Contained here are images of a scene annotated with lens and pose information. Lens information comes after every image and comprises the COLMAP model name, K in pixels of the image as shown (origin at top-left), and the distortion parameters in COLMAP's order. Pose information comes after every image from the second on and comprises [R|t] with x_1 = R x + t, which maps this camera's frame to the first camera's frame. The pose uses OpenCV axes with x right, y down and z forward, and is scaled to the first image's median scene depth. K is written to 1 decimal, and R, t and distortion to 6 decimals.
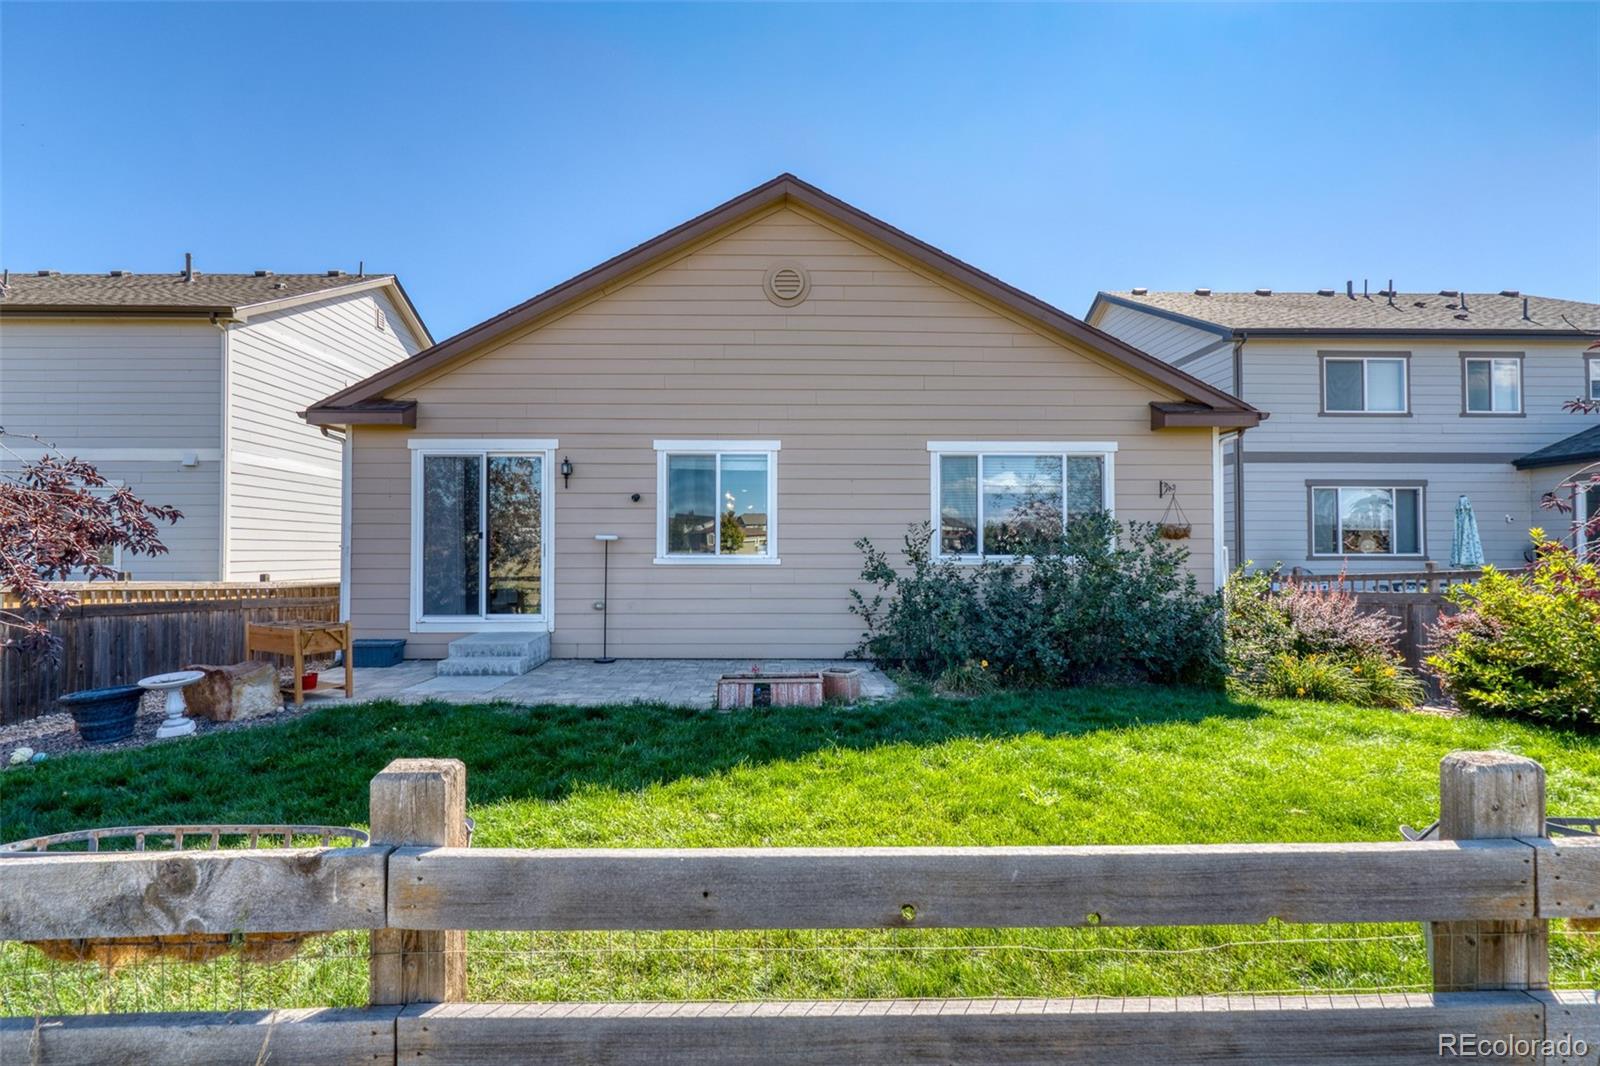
lens RADIAL K [[698.1, 0, 785.2], [0, 698.1, 542.0], [0, 0, 1]] dist [0.001202, 0.000204]
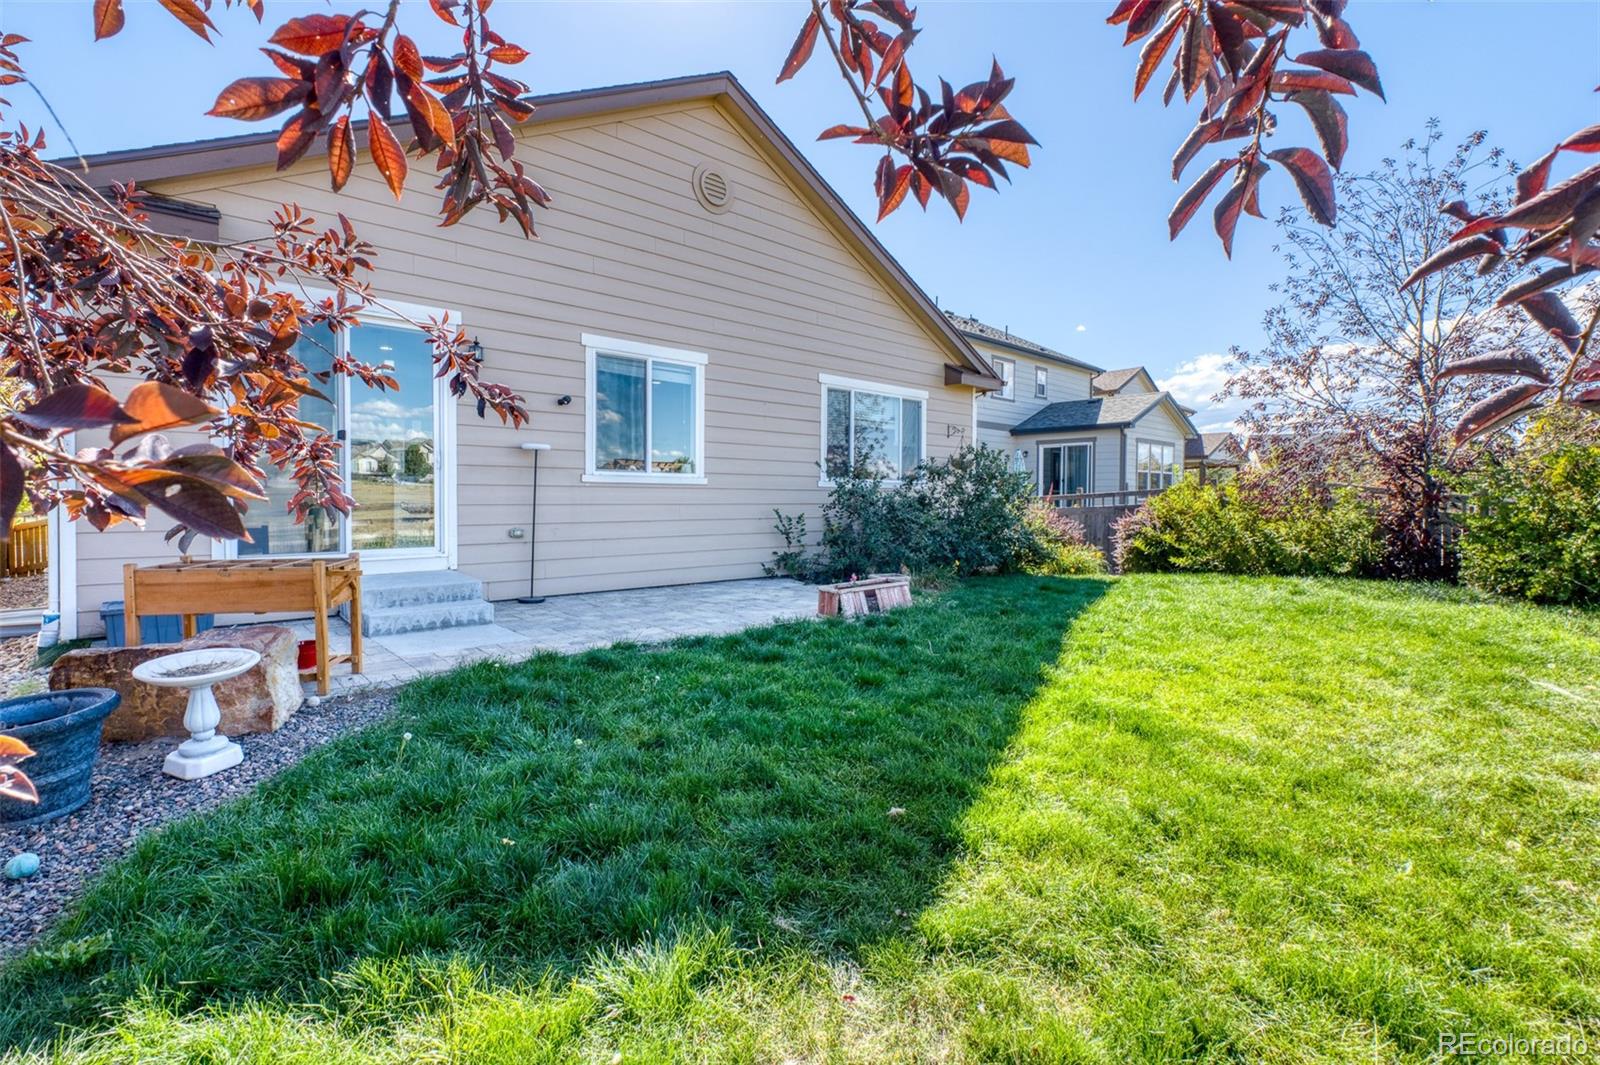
lens RADIAL K [[698.1, 0, 798.6], [0, 698.1, 517.1], [0, 0, 1]] dist [0.001202, 0.000204]
pose [[0.755007, -0.017059, 0.655494, -0.542046], [-0.009531, 0.999270, 0.036983, 0.040572], [-0.655647, -0.034170, 0.754294, 0.193463]]
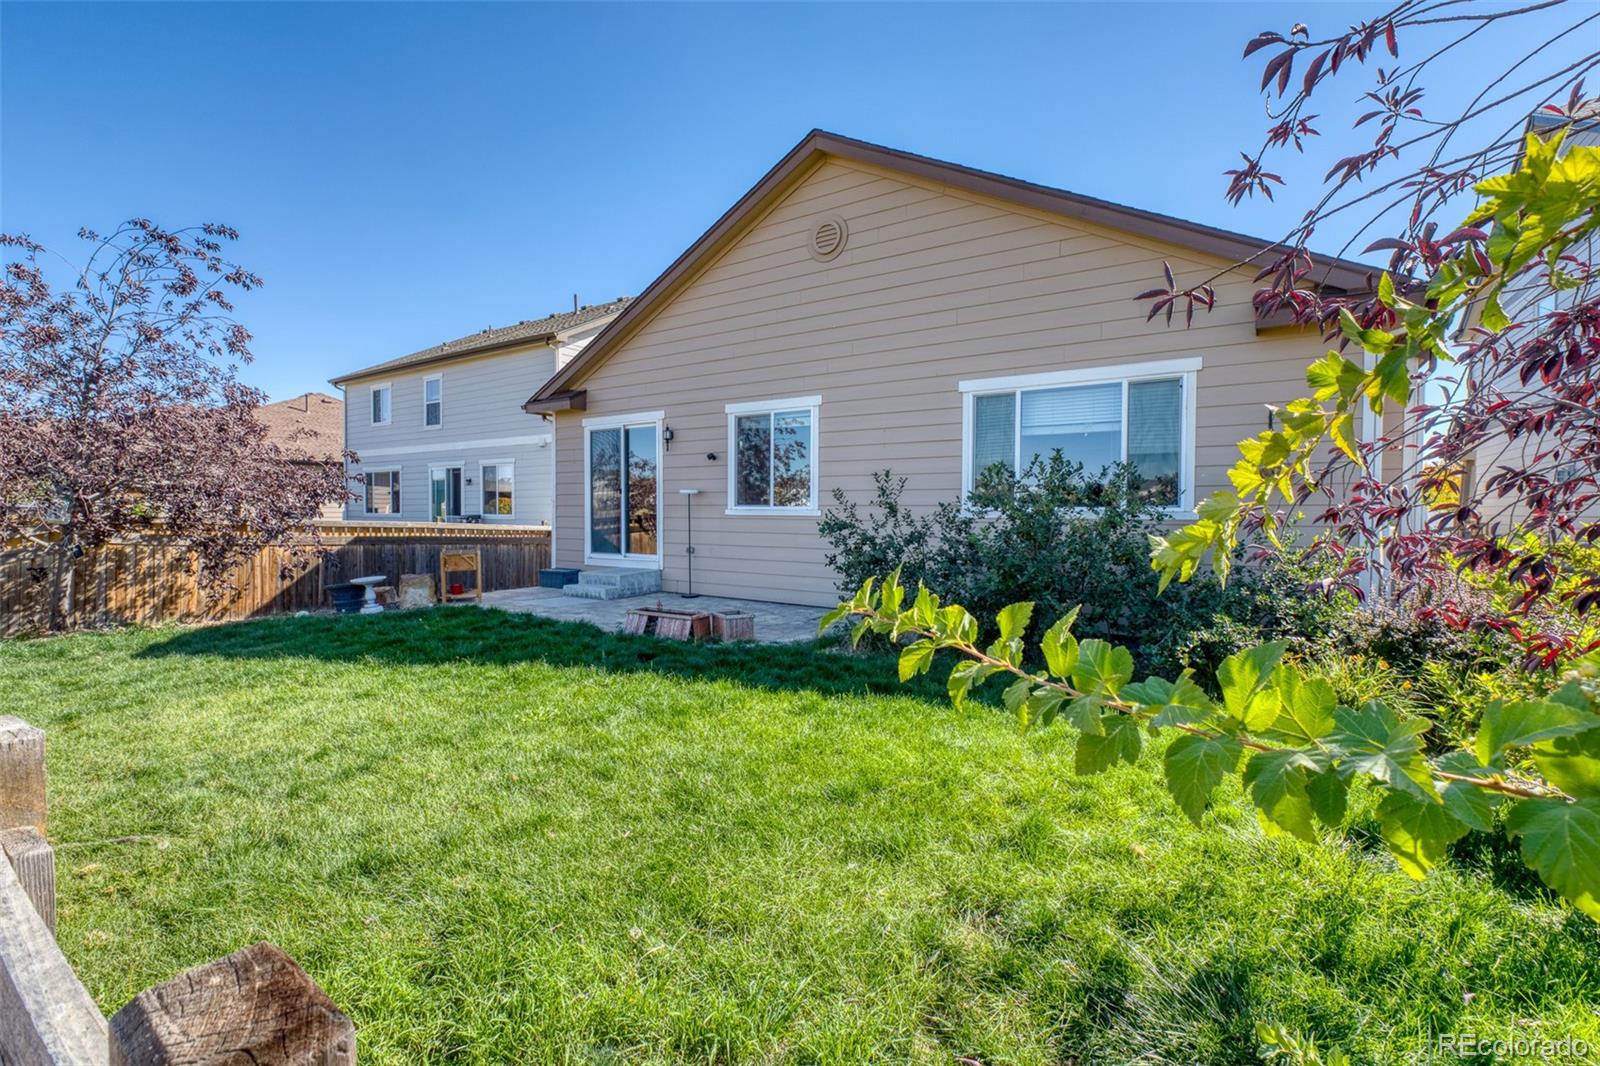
lens RADIAL K [[698.1, 0, 806.2], [0, 698.1, 527.7], [0, 0, 1]] dist [0.001202, 0.000204]
pose [[0.829961, 0.016881, -0.557565, 0.551262], [0.005182, 0.999266, 0.037967, 0.010288], [0.557797, -0.034401, 0.829264, 0.131230]]
